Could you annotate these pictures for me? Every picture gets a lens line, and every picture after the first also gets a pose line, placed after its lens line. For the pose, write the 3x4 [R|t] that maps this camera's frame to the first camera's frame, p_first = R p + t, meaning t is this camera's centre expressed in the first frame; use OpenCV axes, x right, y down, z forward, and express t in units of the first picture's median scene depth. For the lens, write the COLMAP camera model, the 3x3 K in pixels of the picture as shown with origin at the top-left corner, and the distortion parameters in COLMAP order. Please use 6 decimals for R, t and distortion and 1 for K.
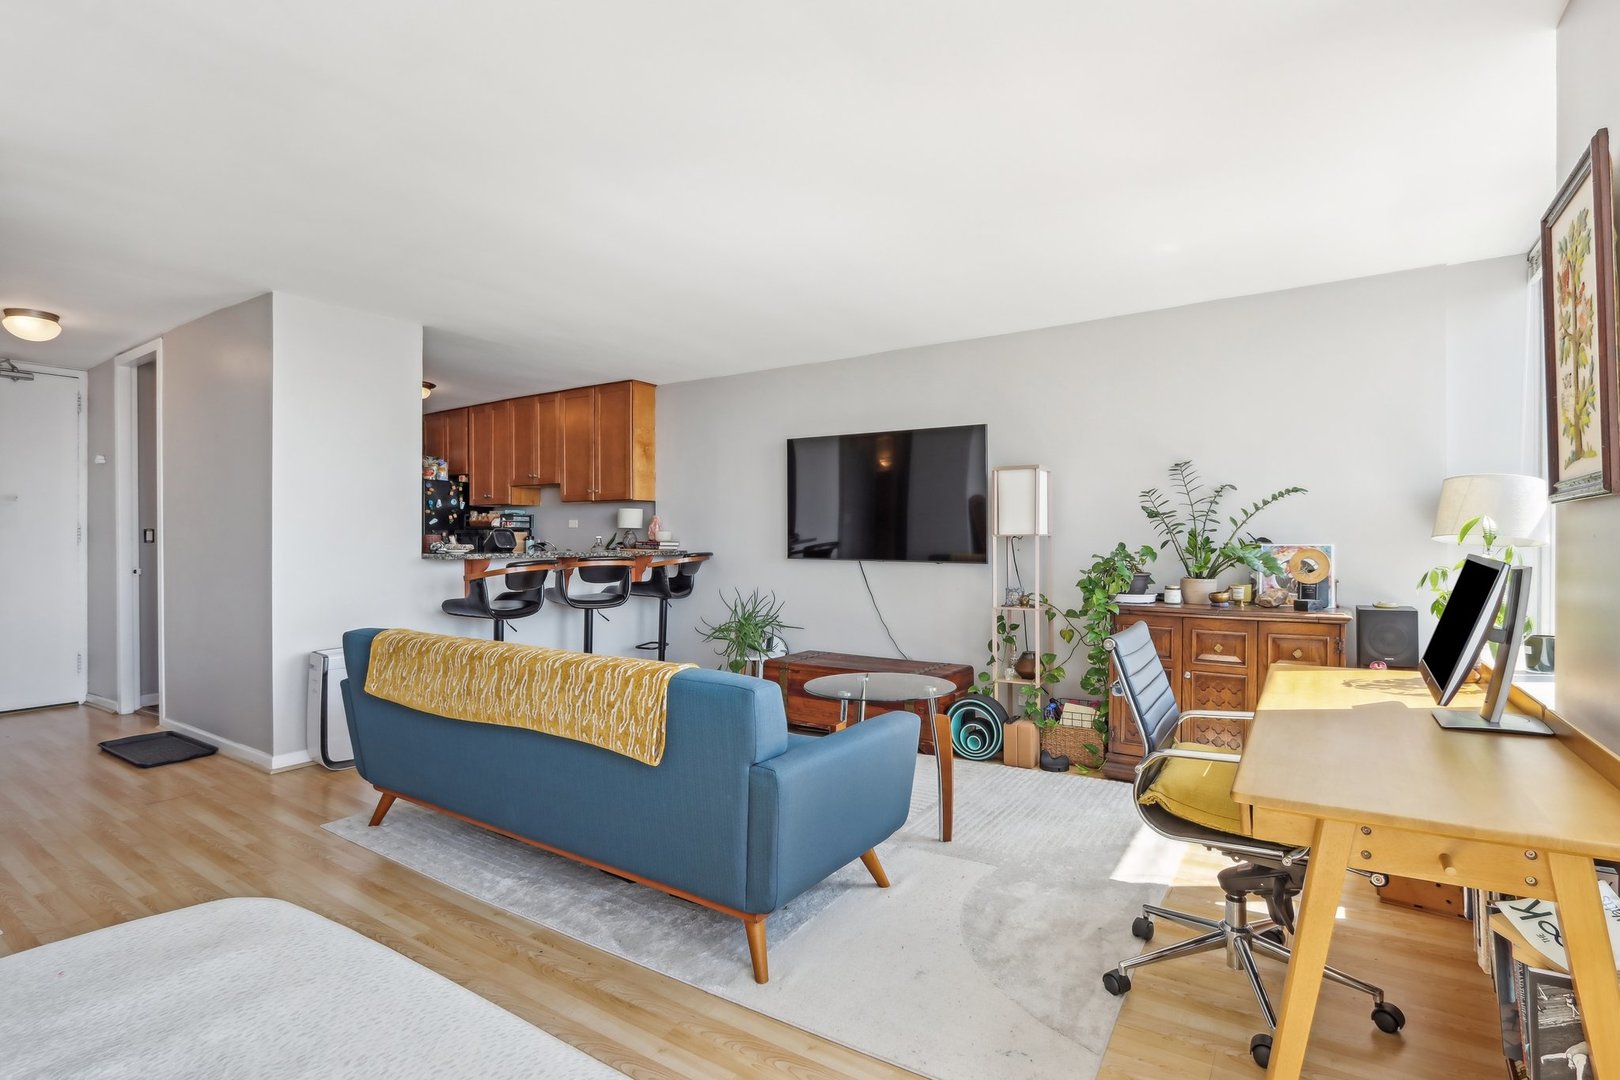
lens RADIAL K [[774.5, 0, 815.8], [0, 774.5, 536.9], [0, 0, 1]] dist [0.001147, 0.000536]
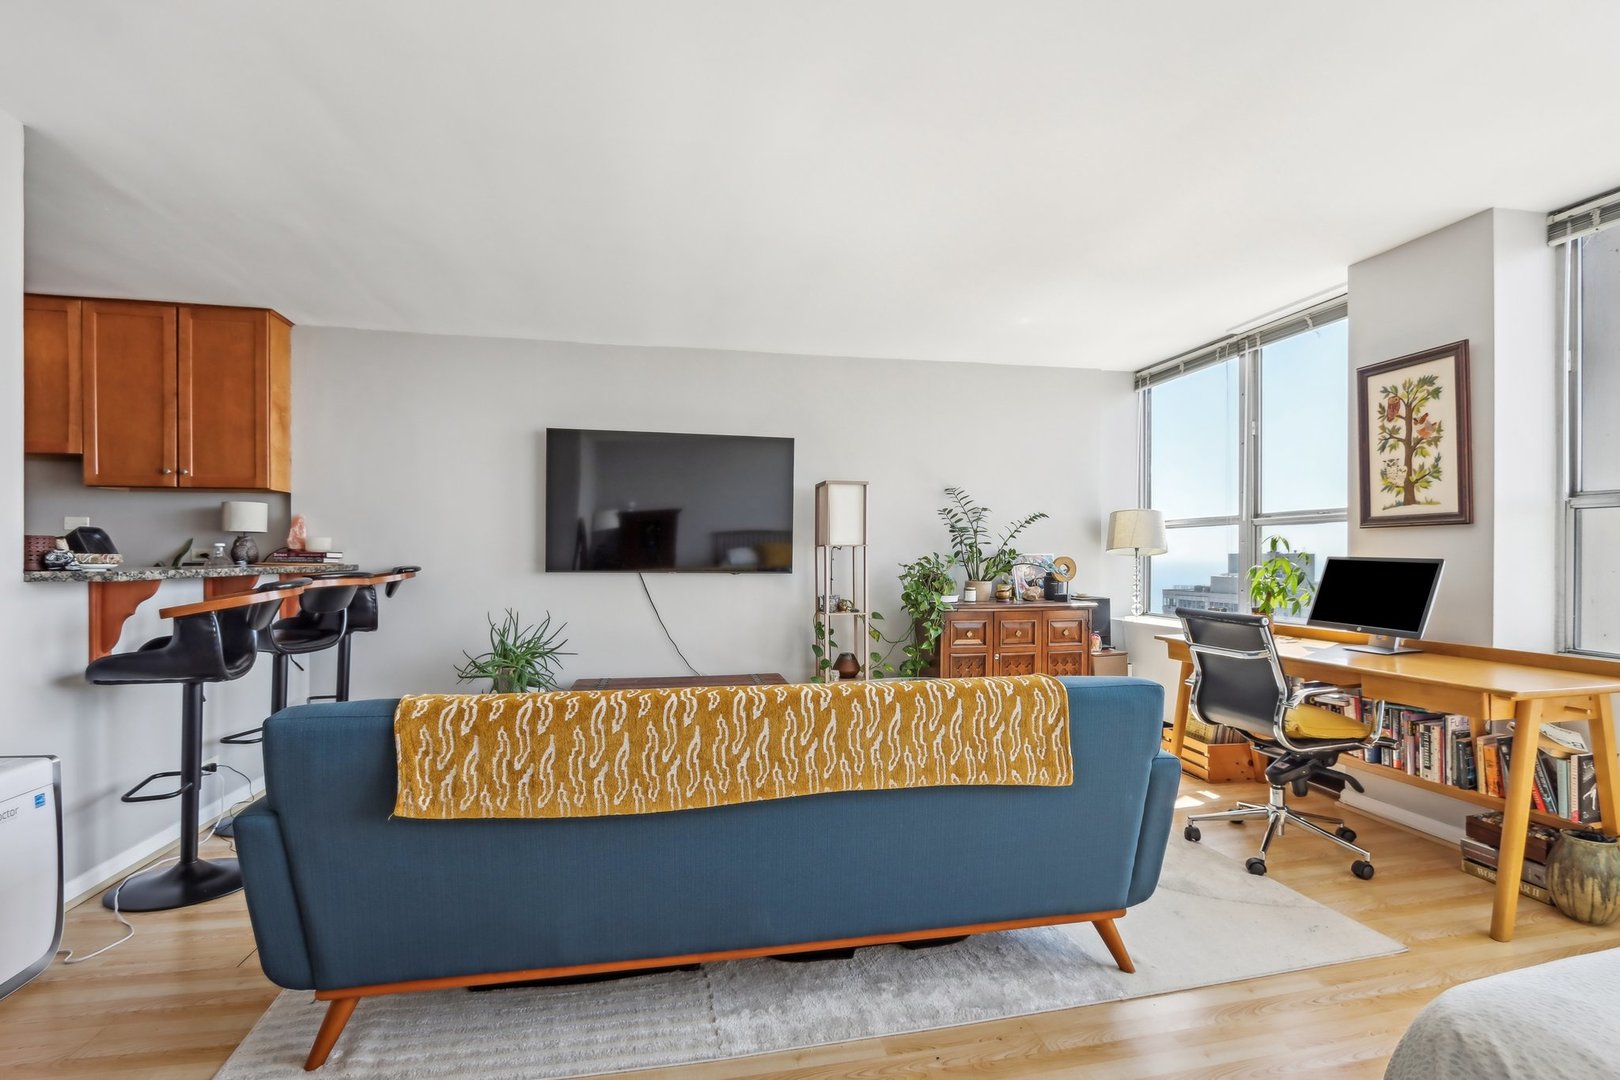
lens RADIAL K [[763.2, 0, 816.8], [0, 763.2, 551.0], [0, 0, 1]] dist [-0.012103, 0.001044]
pose [[0.701576, 0.004428, 0.712580, -0.474194], [-0.002101, 0.999989, -0.004146, 0.009339], [-0.712591, 0.001412, 0.701578, 0.257921]]
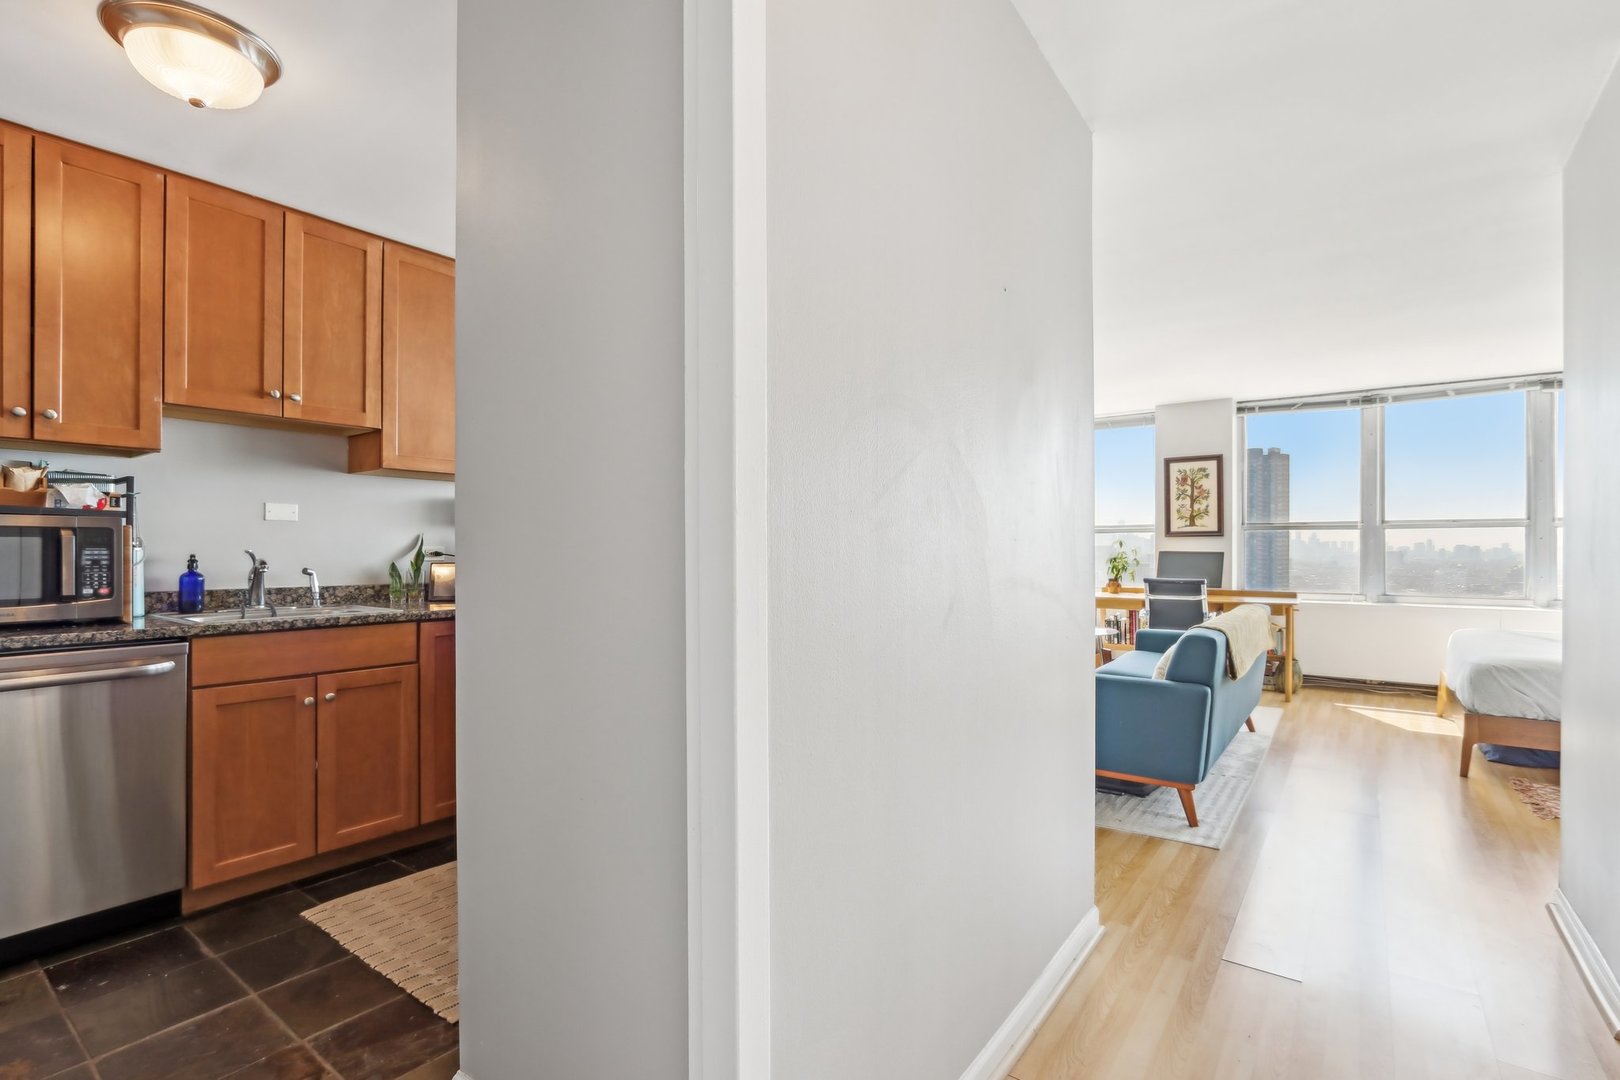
lens RADIAL K [[763.2, 0, 816.8], [0, 763.2, 551.0], [0, 0, 1]] dist [-0.012103, 0.001044]
pose [[0.043095, -0.001536, 0.999070, -1.070892], [0.002328, 0.999996, 0.001437, 0.006886], [-0.999068, 0.002264, 0.043098, 0.977424]]
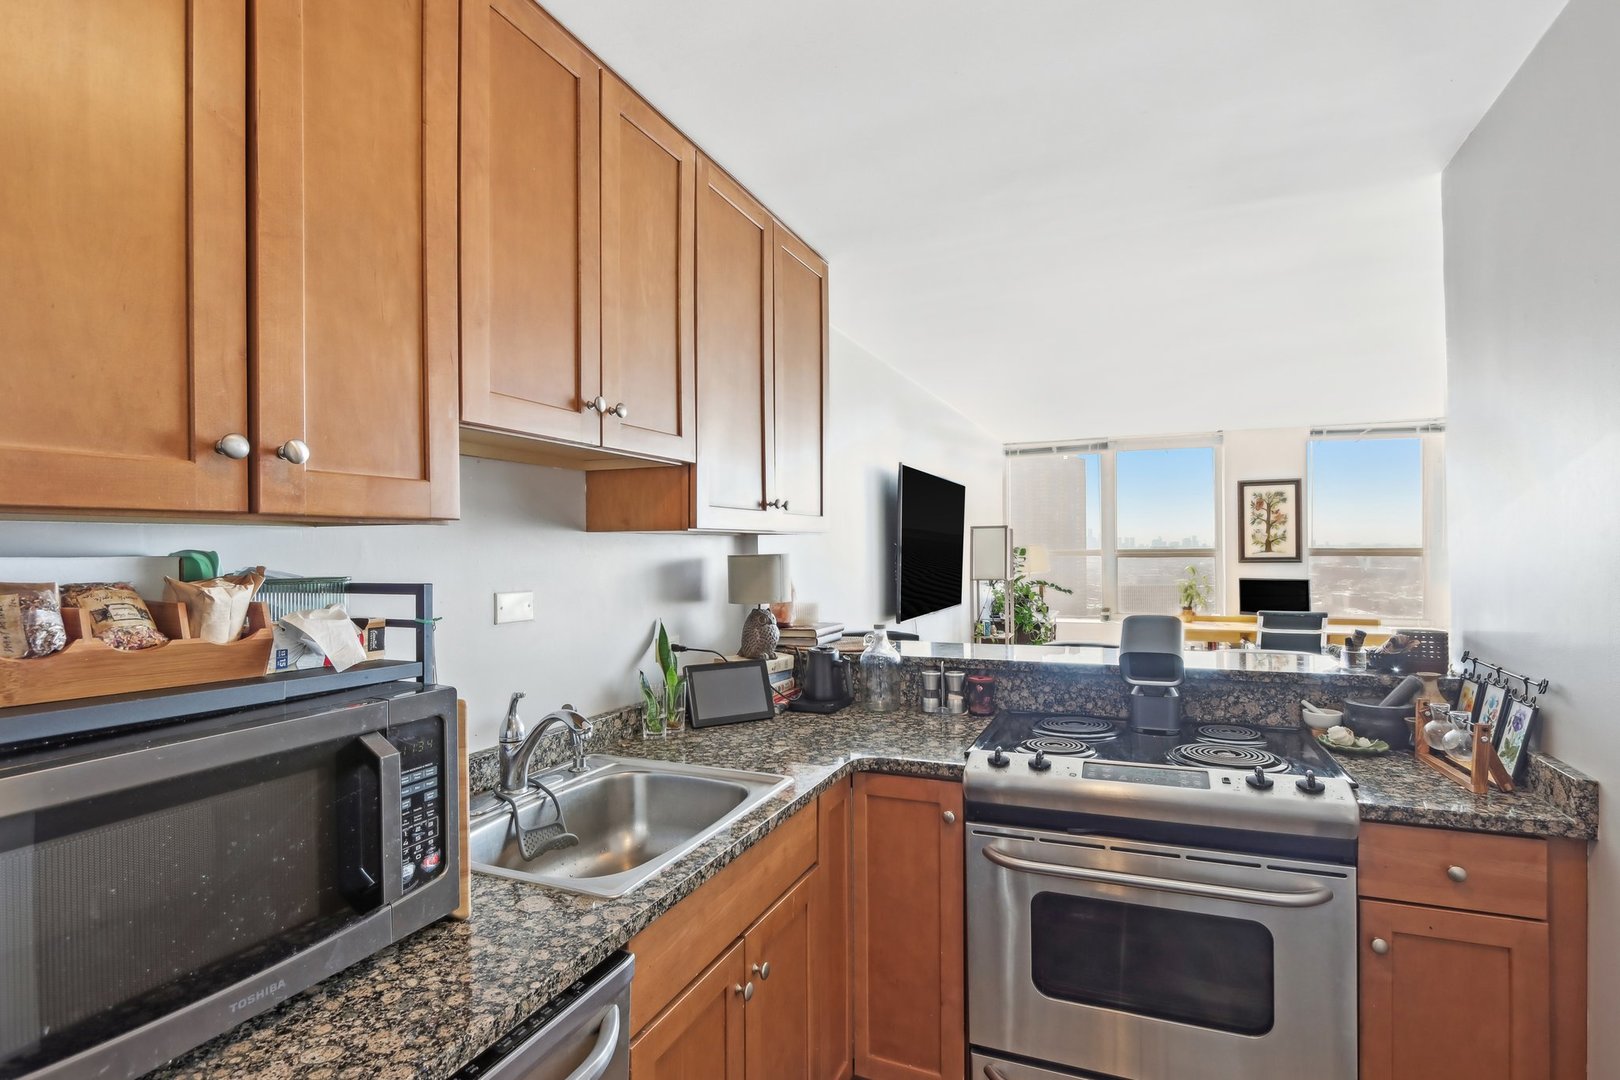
lens RADIAL K [[763.2, 0, 816.8], [0, 763.2, 551.0], [0, 0, 1]] dist [-0.012103, 0.001044]
pose [[-0.177405, -0.003583, 0.984131, -0.836703], [0.011392, 0.999919, 0.005694, -0.053044], [-0.984072, 0.012222, -0.177349, 1.379252]]
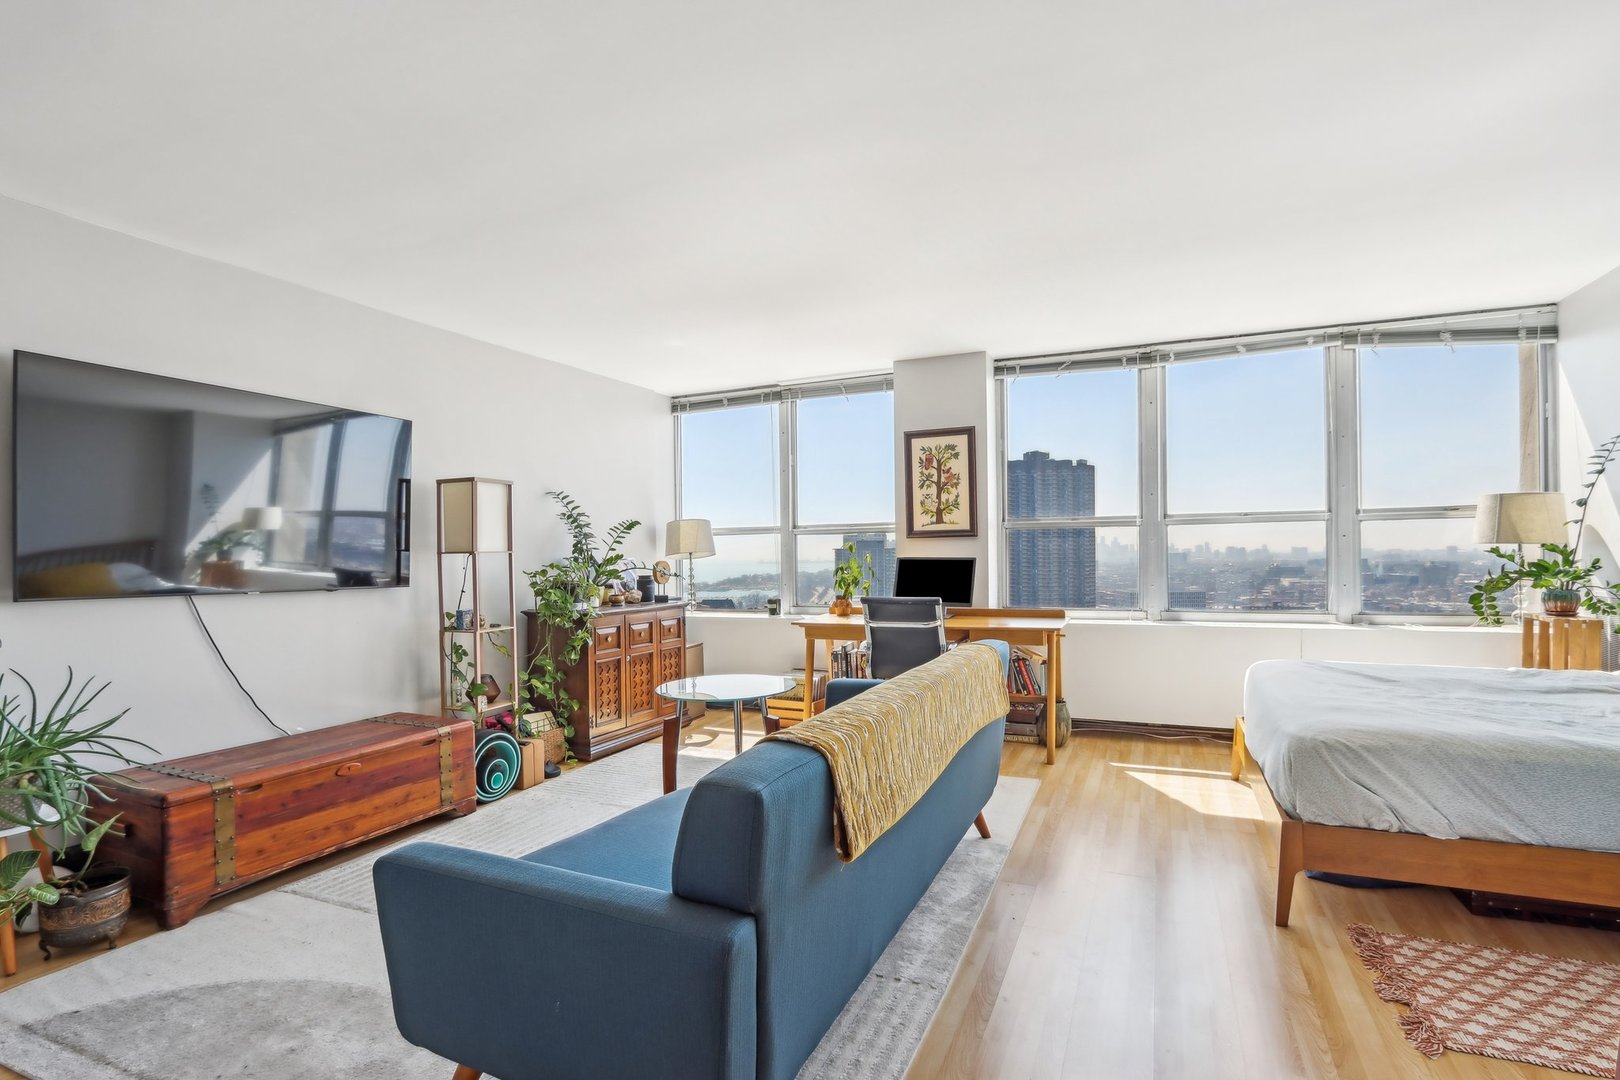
lens RADIAL K [[768.8, 0, 823.0], [0, 768.8, 560.3], [0, 0, 1]] dist [-0.019122, 0.000340]
pose [[-0.171019, -0.003821, 0.985260, -0.656484], [0.013284, 0.999893, 0.006184, 0.007063], [-0.985178, 0.014145, -0.170950, 0.687690]]
